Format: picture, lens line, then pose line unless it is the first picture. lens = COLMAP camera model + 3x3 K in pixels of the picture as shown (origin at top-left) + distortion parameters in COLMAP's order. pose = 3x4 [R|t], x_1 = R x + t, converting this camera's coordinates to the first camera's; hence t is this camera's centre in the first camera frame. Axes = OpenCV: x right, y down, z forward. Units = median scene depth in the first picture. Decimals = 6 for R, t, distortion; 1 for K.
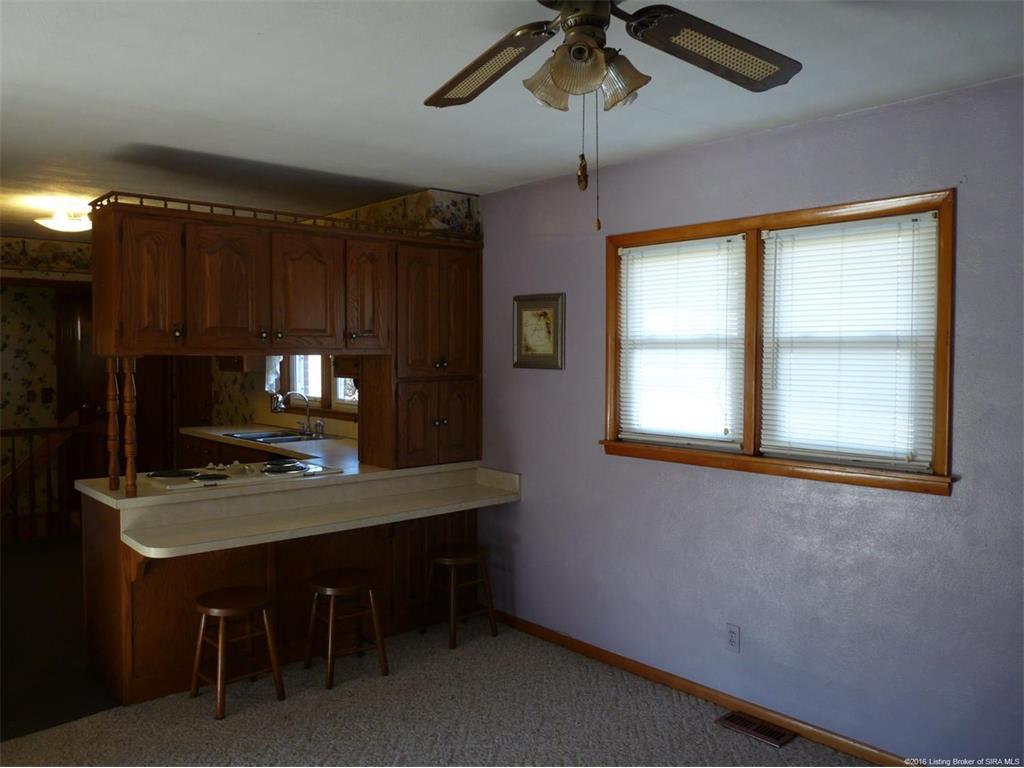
lens RADIAL K [[822.4, 0, 512.0], [0, 822.4, 384.0], [0, 0, 1]] dist [-0.010317, -0.024439]
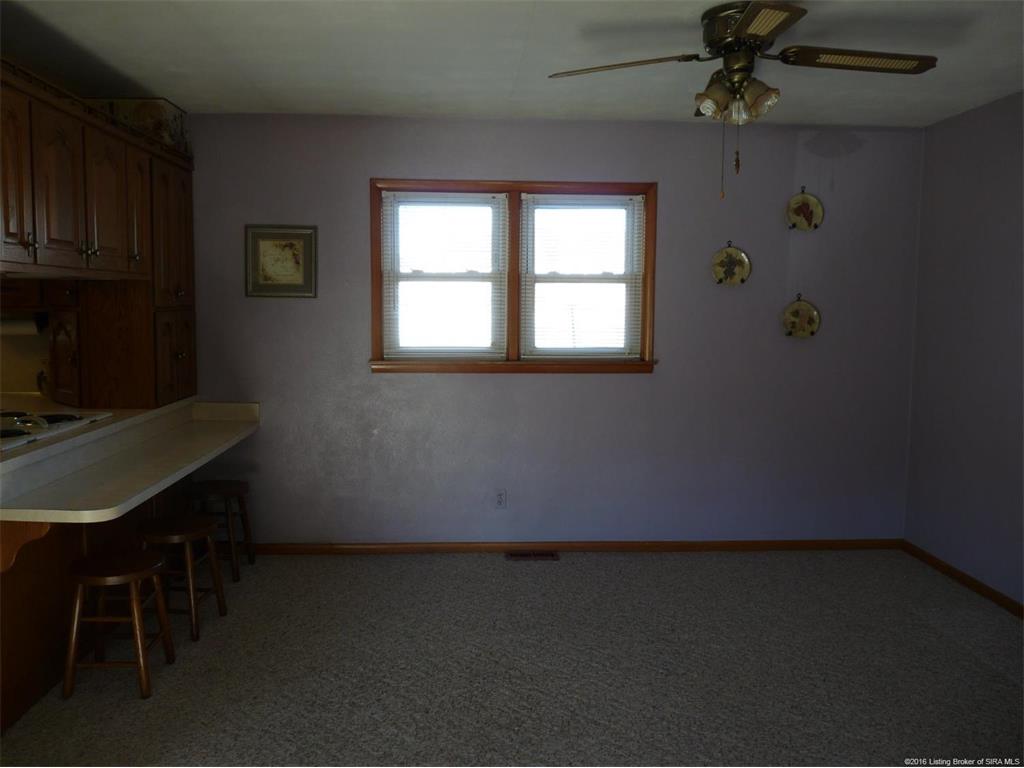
lens RADIAL K [[822.4, 0, 512.0], [0, 822.4, 384.0], [0, 0, 1]] dist [-0.010317, -0.024439]
pose [[0.615223, -0.072155, 0.785044, -0.669775], [0.023928, 0.997053, 0.072889, 0.023044], [-0.787990, -0.026059, 0.615137, 0.148722]]
